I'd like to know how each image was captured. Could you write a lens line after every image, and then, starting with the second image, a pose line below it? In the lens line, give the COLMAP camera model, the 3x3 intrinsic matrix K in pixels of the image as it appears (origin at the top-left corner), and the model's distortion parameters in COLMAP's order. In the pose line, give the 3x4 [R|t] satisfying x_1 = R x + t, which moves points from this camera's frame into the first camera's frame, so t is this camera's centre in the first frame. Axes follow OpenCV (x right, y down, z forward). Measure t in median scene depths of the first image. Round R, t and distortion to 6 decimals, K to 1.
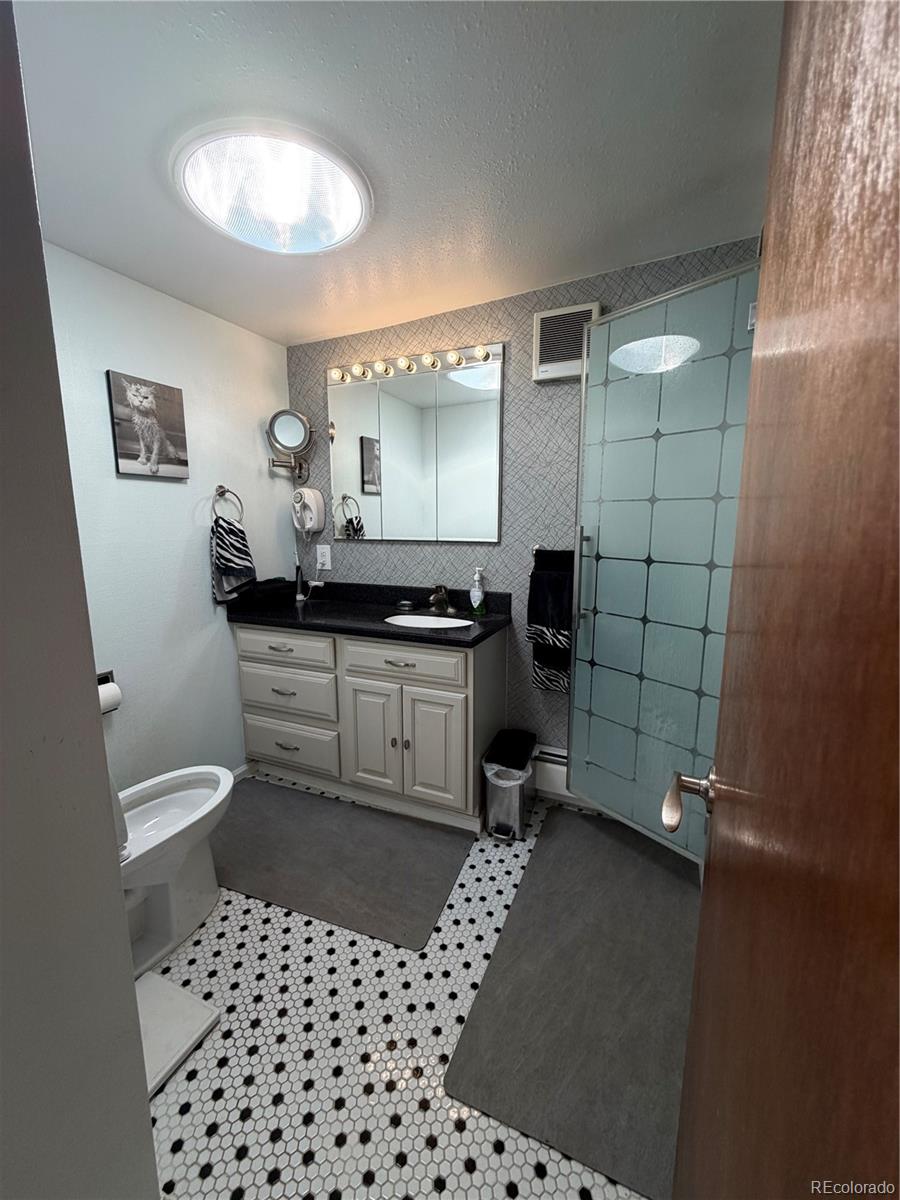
lens RADIAL K [[478.4, 0, 448.1], [0, 478.4, 600.7], [0, 0, 1]] dist [-0.002091, -0.000366]
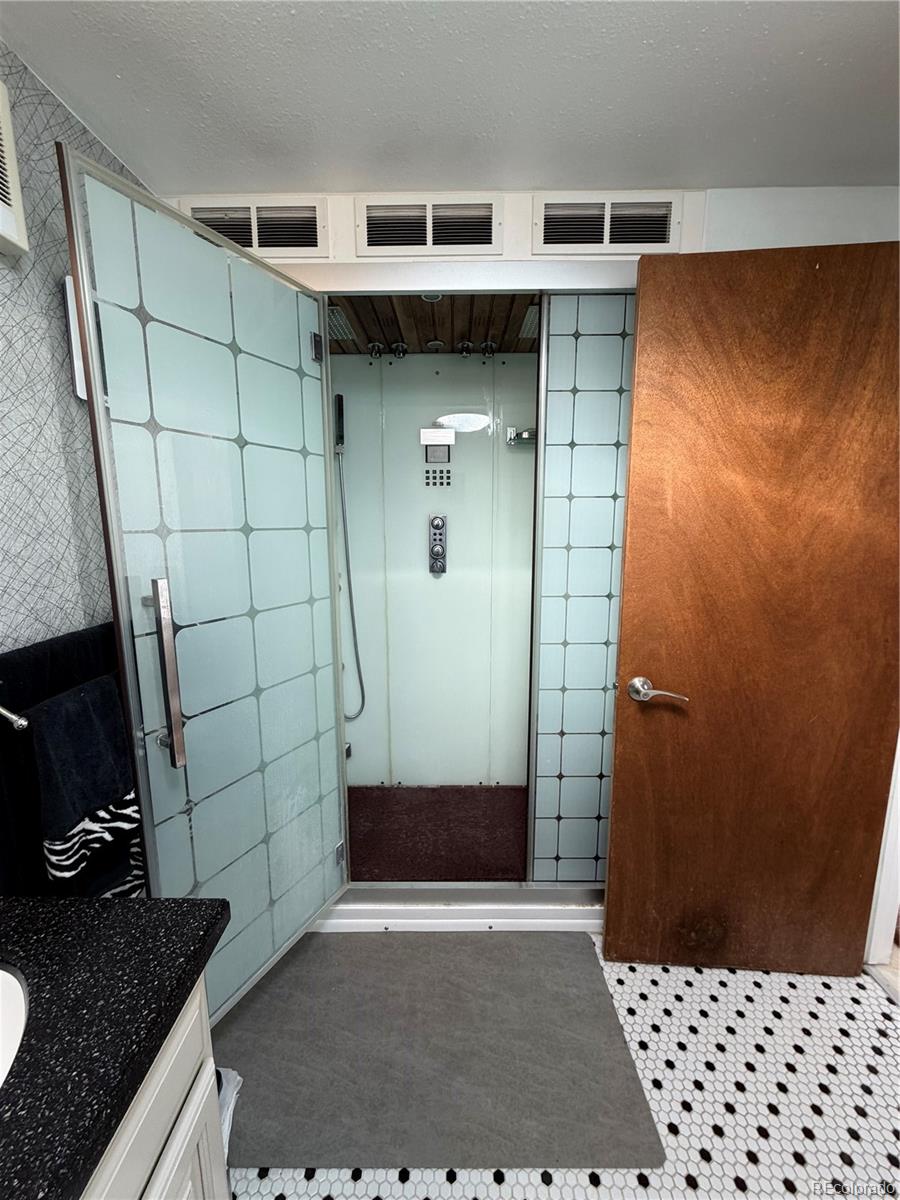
lens RADIAL K [[478.4, 0, 448.3], [0, 478.4, 596.9], [0, 0, 1]] dist [-0.002091, -0.000366]
pose [[-0.405513, -0.142715, 0.902880, -0.323526], [0.151397, 0.963609, 0.220312, -0.203052], [-0.901465, 0.226033, -0.369149, 0.905450]]
